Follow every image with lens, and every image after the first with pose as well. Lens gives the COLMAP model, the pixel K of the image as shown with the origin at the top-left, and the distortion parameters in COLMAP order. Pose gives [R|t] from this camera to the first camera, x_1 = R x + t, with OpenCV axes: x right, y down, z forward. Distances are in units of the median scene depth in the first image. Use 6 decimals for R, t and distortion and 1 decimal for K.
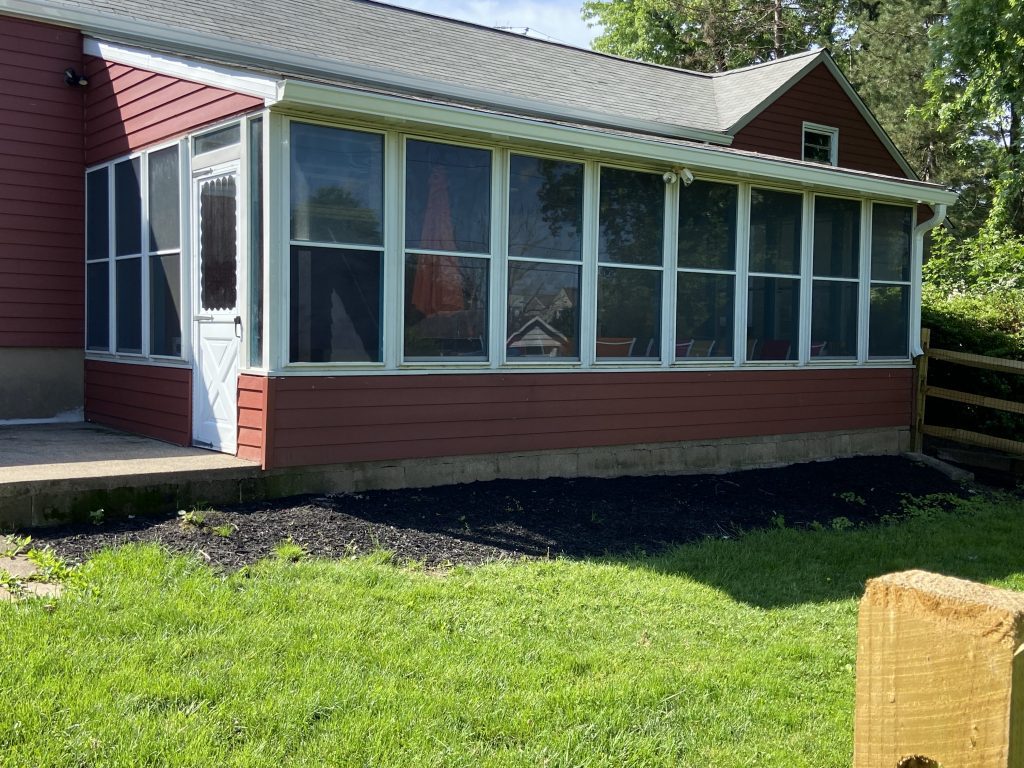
lens RADIAL K [[1060.2, 0, 510.2], [0, 1060.2, 371.3], [0, 0, 1]] dist [0.054163, 0.010084]
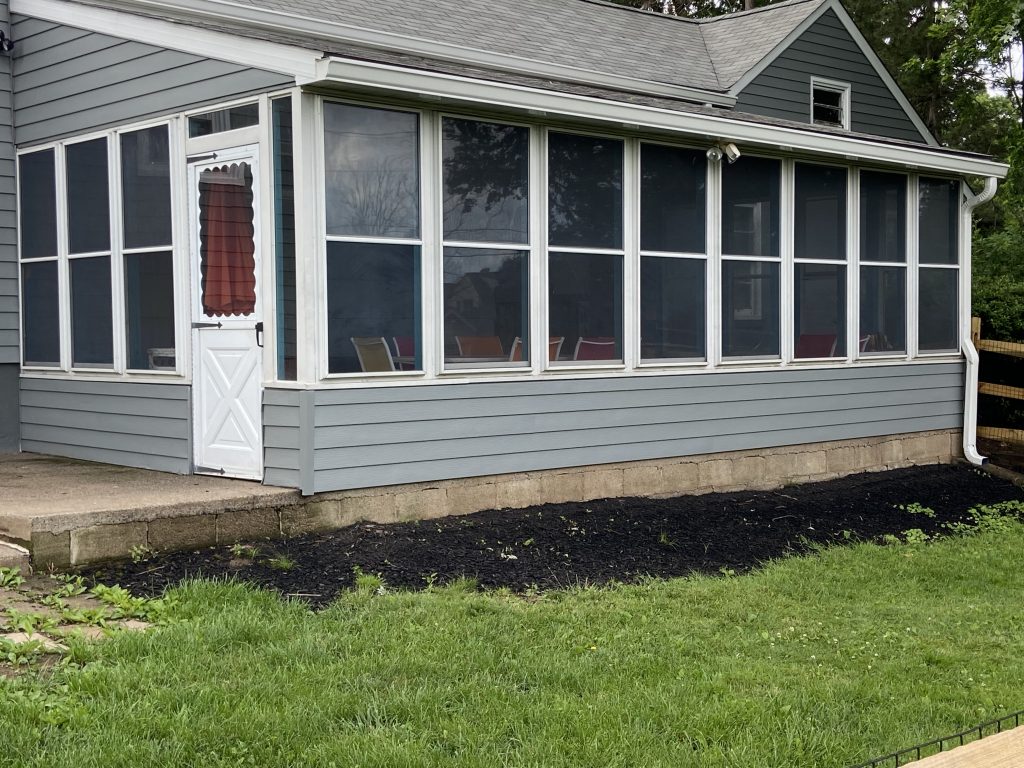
lens RADIAL K [[1375.0, 0, 512.0], [0, 1375.0, 384.0], [0, 0, 1]] dist [0.094770, -0.046315]
pose [[0.994651, -0.028133, 0.099383, -0.141709], [0.028096, 0.999604, 0.001765, 0.002370], [-0.099393, 0.001037, 0.995048, -0.131839]]
